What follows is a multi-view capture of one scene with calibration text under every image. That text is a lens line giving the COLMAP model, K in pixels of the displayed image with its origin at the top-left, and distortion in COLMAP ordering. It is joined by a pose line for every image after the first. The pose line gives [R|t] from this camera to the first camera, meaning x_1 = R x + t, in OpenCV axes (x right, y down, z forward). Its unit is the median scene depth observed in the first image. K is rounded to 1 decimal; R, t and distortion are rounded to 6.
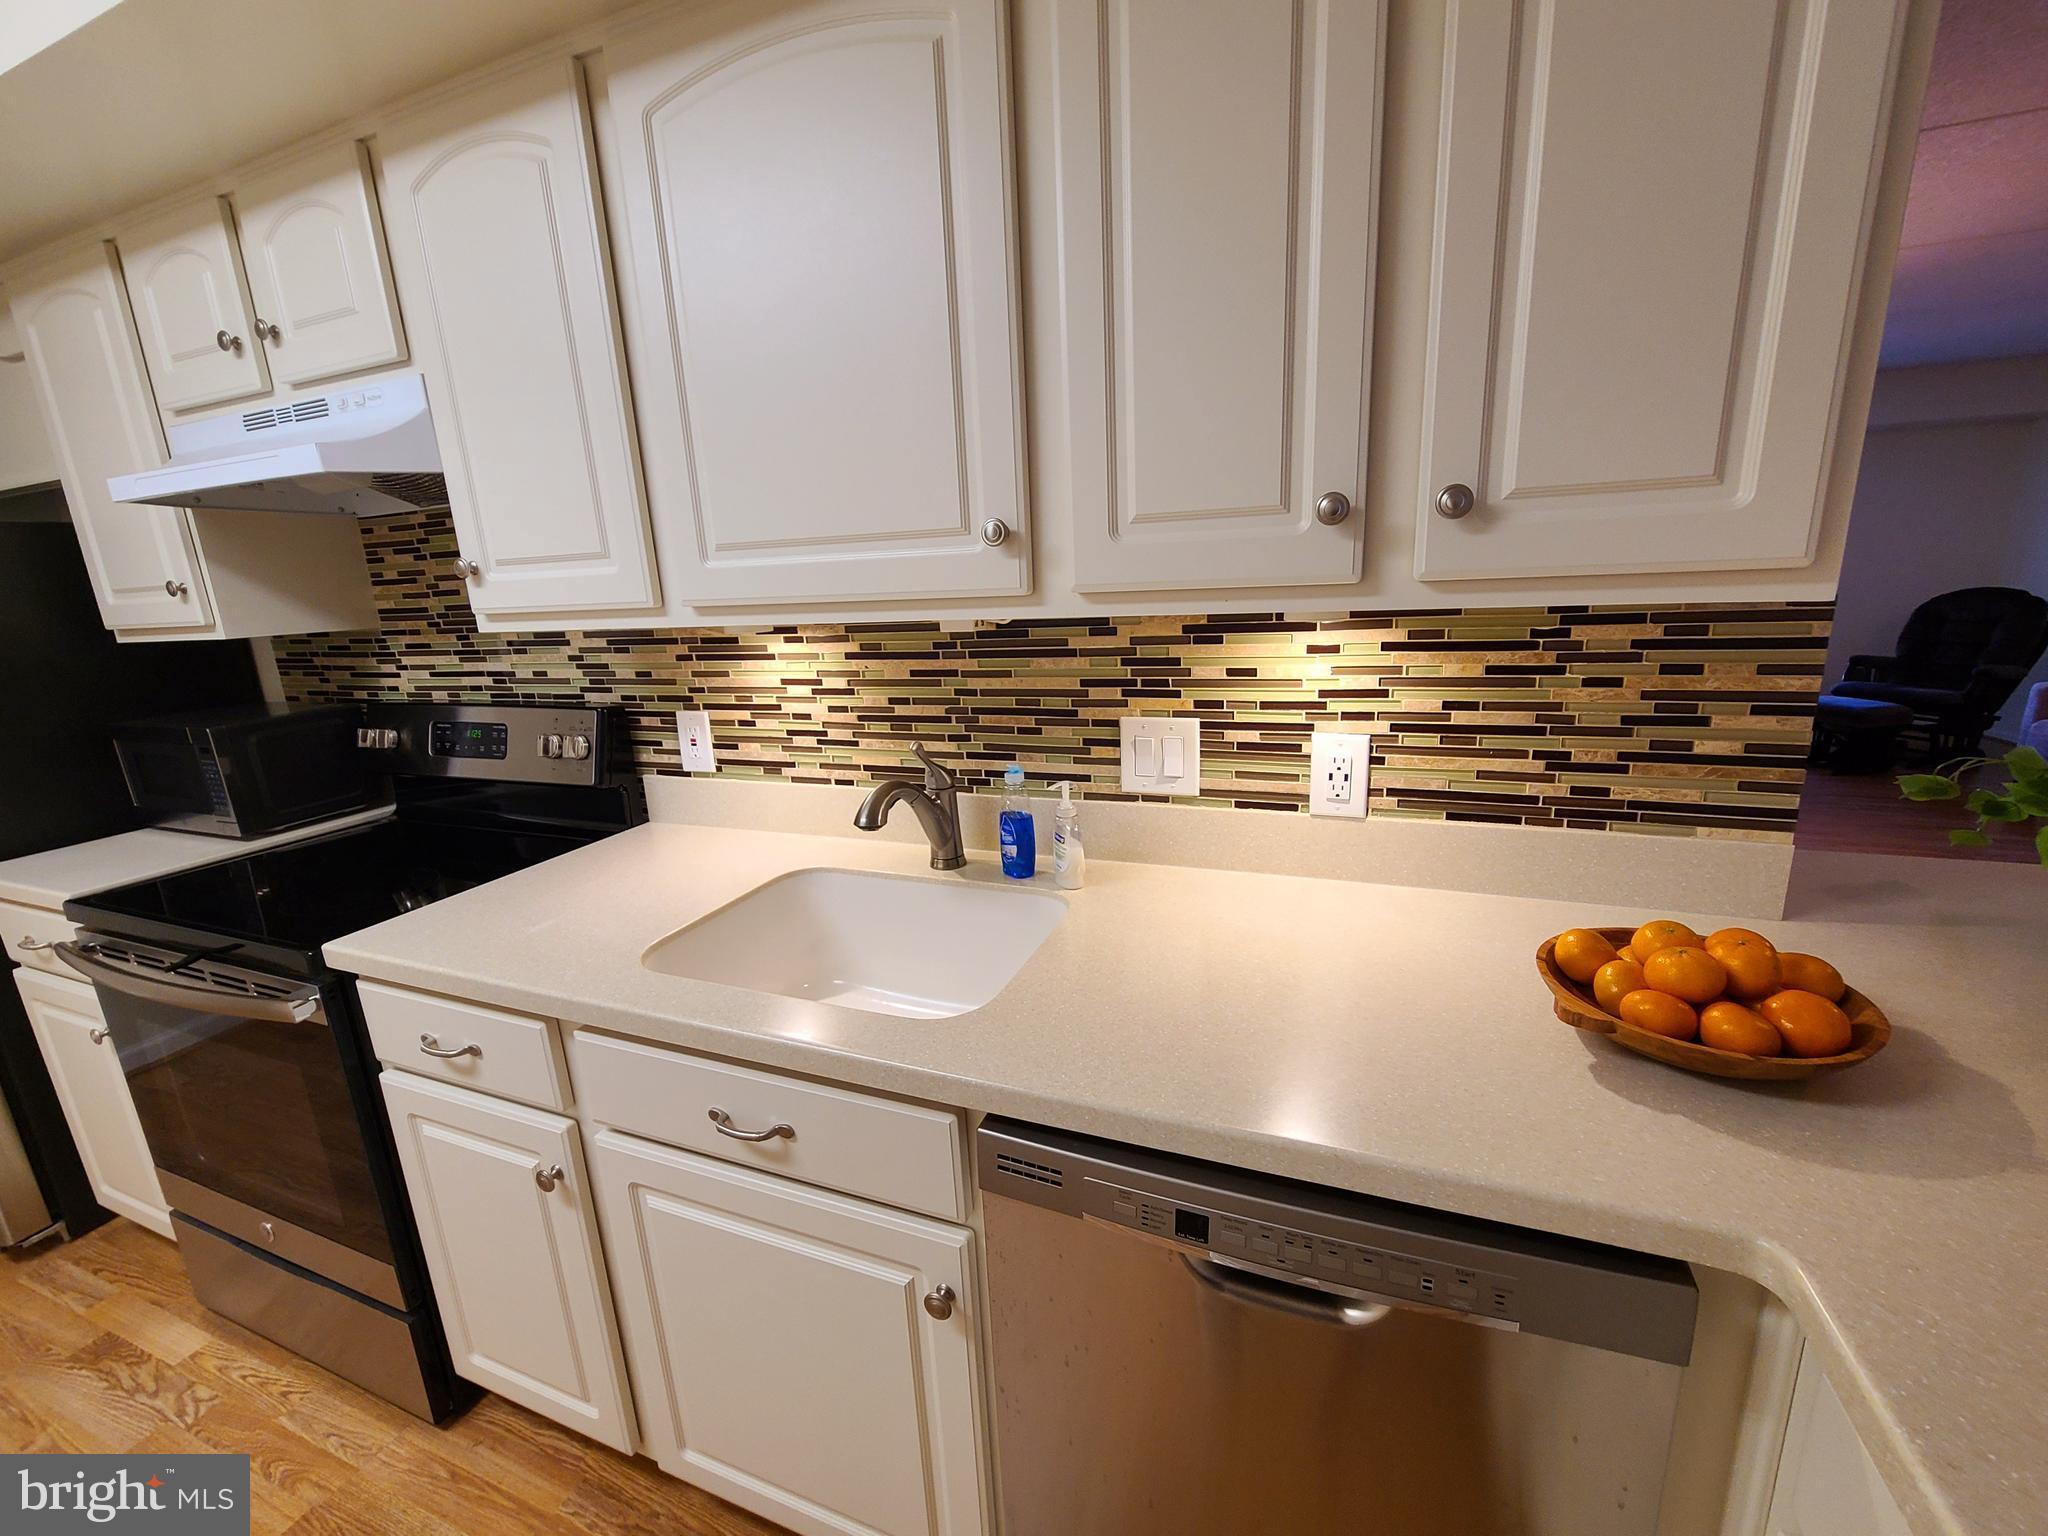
lens RADIAL K [[840.9, 0, 1031.5], [0, 840.9, 776.1], [0, 0, 1]] dist [-0.002325, 0.000104]
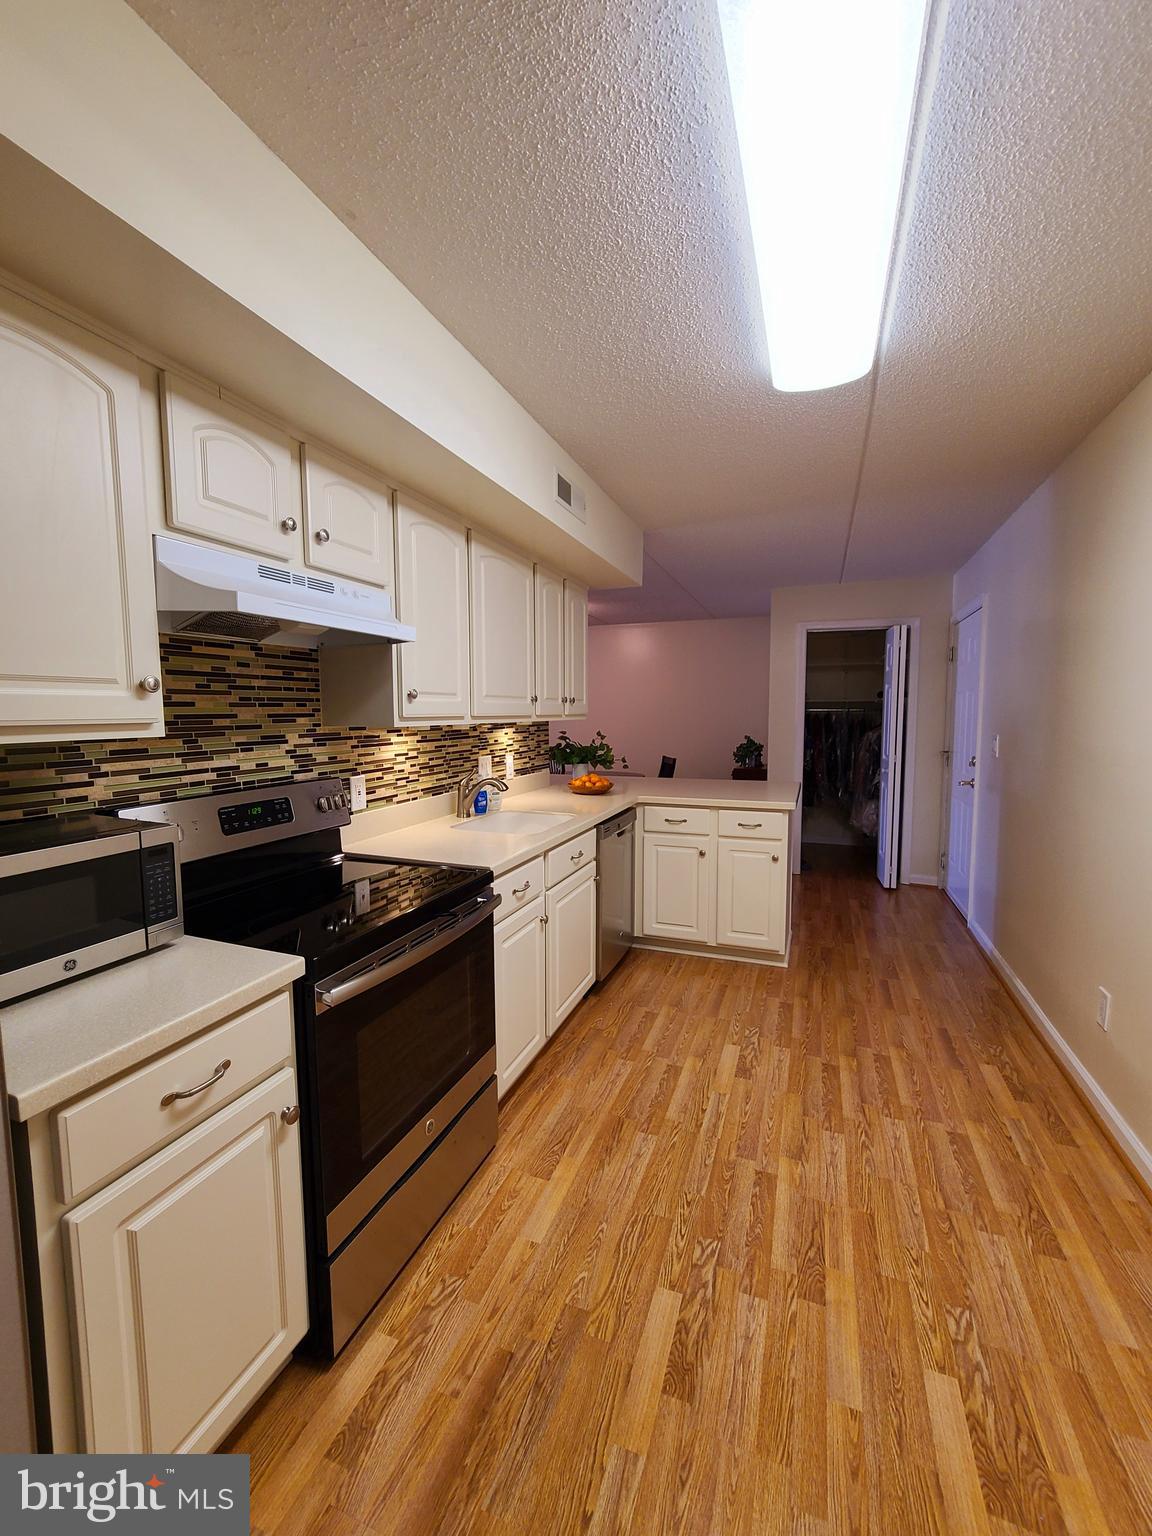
lens RADIAL K [[630.6, 0, 569.7], [0, 630.6, 770.5], [0, 0, 1]] dist [-0.002325, 0.000104]
pose [[-0.011474, -0.047398, 0.998810, -1.989450], [0.241478, 0.969180, 0.048766, -0.049936], [-0.970338, 0.241750, 0.000325, 0.620118]]
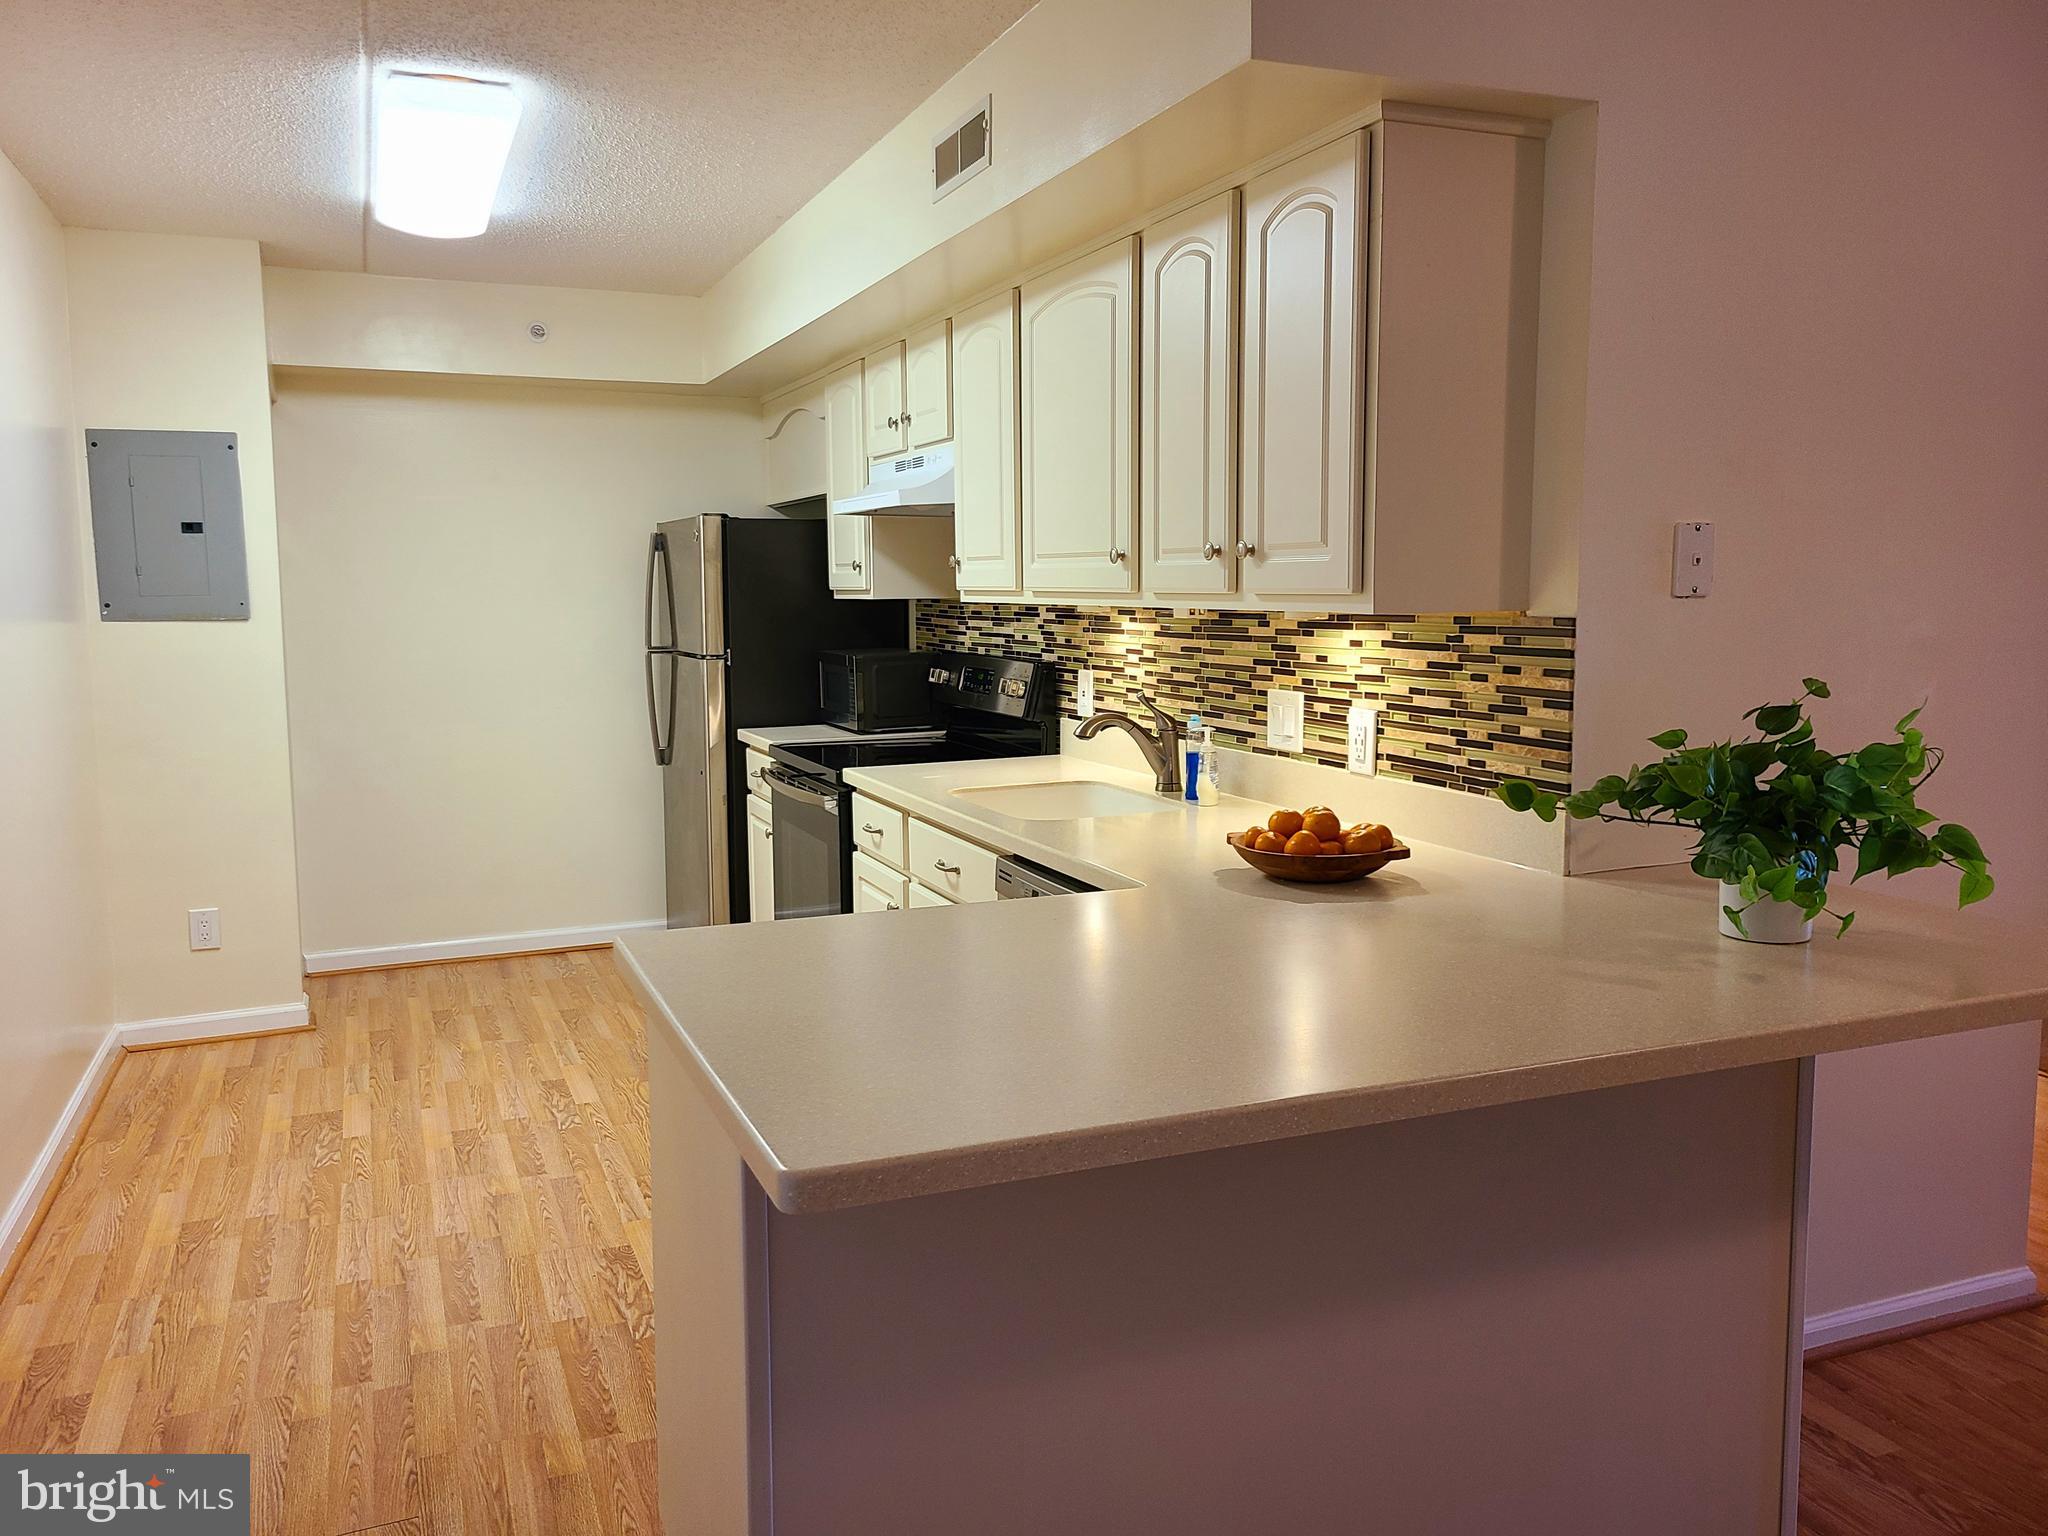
lens RADIAL K [[1537.0, 0, 984.1], [0, 1537.0, 747.9], [0, 0, 1]] dist [0.058379, -0.003125]
pose [[0.691878, 0.118439, -0.712234, 1.374173], [-0.192642, 0.980975, -0.024006, 0.148014], [0.695841, 0.153815, 0.701531, -0.887542]]
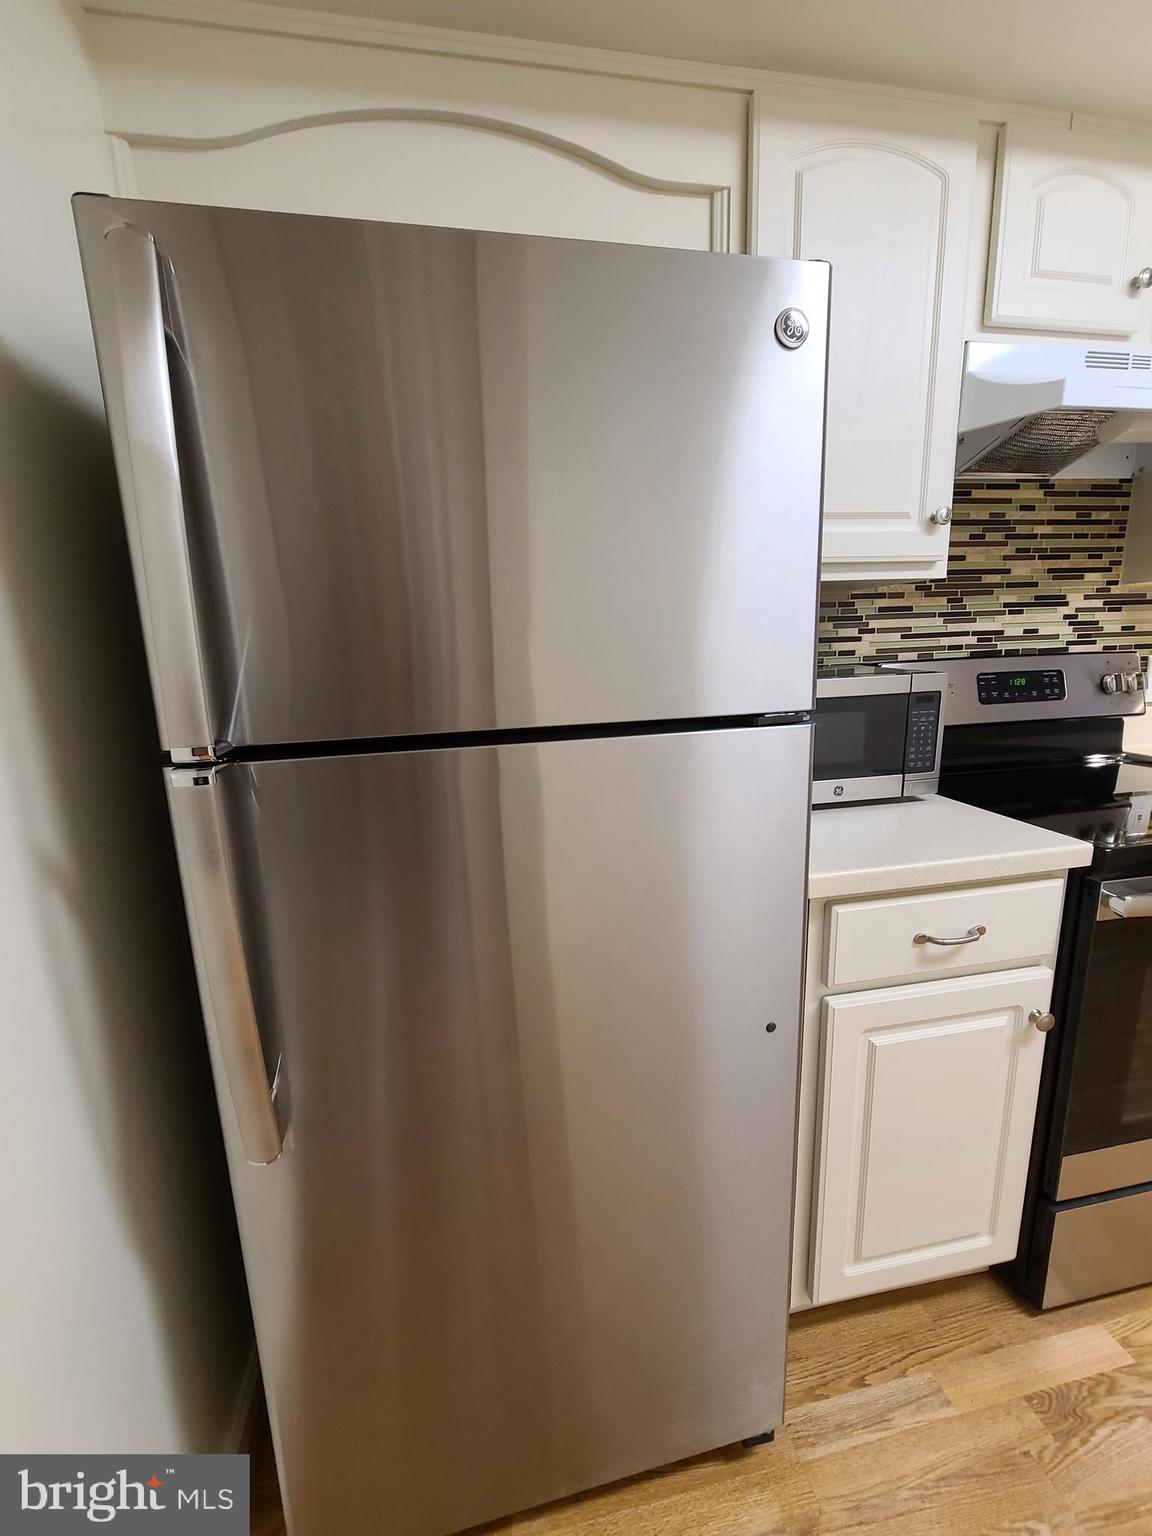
lens RADIAL K [[630.6, 0, 569.7], [0, 630.6, 770.5], [0, 0, 1]] dist [-0.002325, 0.000104]
pose [[0.842861, -0.089564, 0.530625, -1.965555], [0.121123, 0.992325, -0.024902, 0.018429], [-0.524322, 0.085260, 0.847241, 0.742722]]
